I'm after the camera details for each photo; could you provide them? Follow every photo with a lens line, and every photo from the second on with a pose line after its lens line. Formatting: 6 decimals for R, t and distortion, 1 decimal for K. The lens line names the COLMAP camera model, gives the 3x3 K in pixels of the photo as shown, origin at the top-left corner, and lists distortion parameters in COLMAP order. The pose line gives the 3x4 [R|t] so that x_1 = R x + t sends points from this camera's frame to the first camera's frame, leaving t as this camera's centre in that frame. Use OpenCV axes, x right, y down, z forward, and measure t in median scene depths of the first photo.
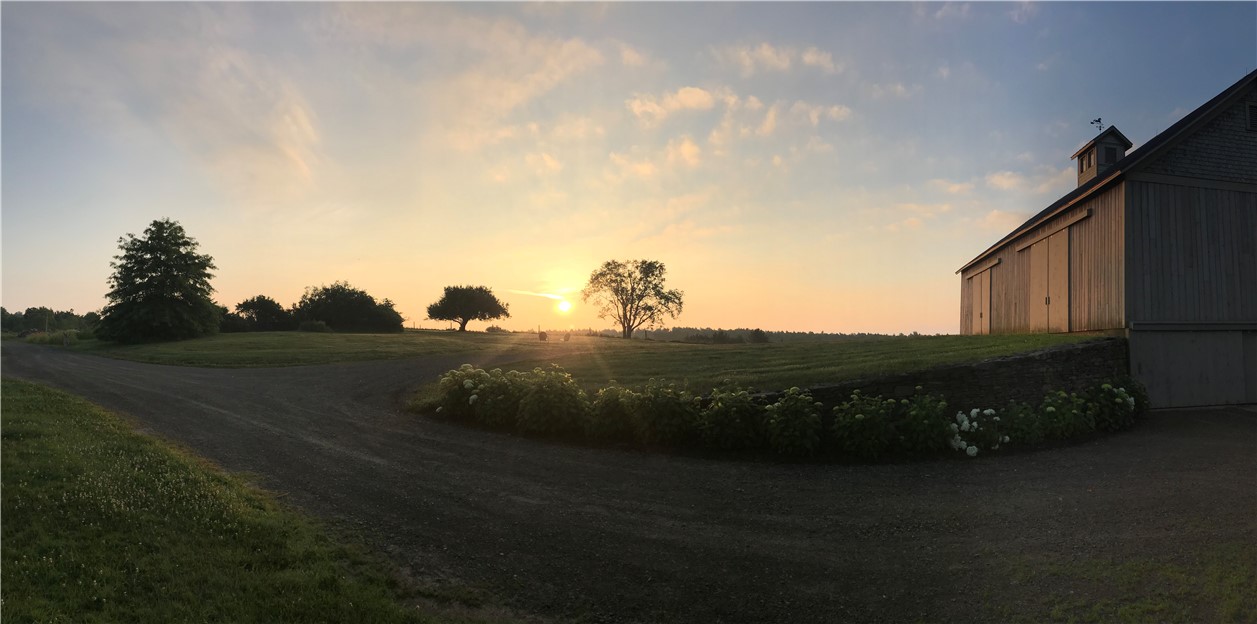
lens RADIAL K [[946.7, 0, 626.4], [0, 946.7, 313.2], [0, 0, 1]] dist [0.000594, 0.000002]
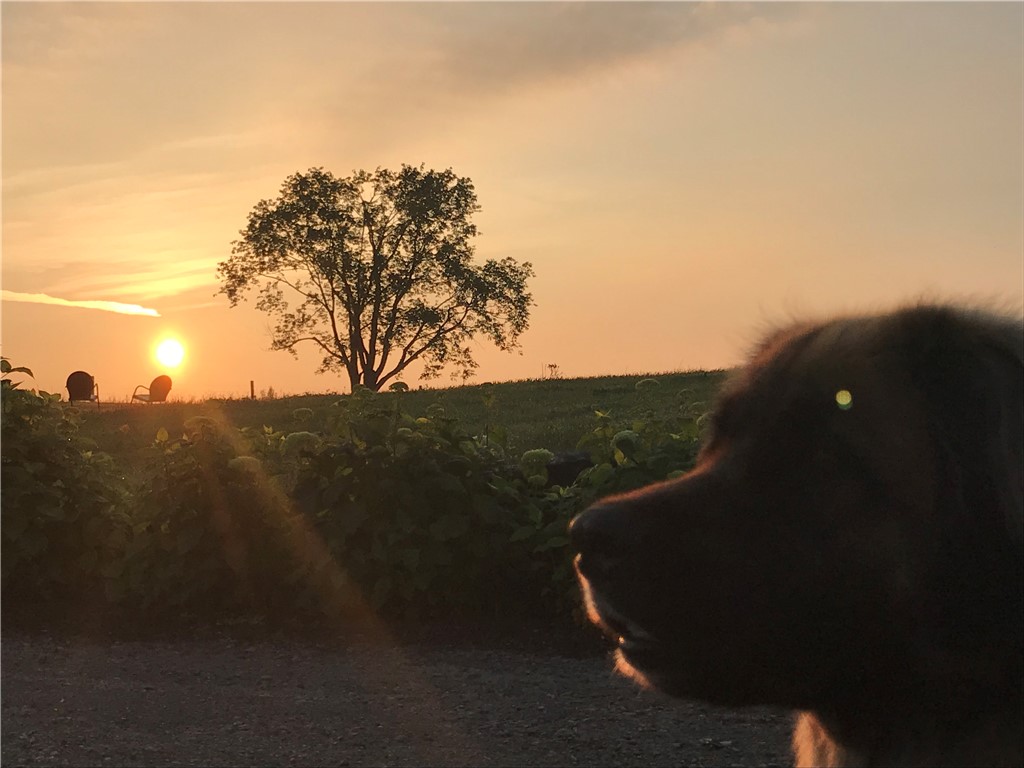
lens RADIAL K [[1781.9, 0, 514.8], [0, 1781.9, 385.2], [0, 0, 1]] dist [0.514014, 0.000000]
pose [[0.999868, -0.012516, 0.010398, 0.047462], [0.013735, 0.991820, -0.126903, 0.098598], [-0.008724, 0.127029, 0.991861, 0.381729]]
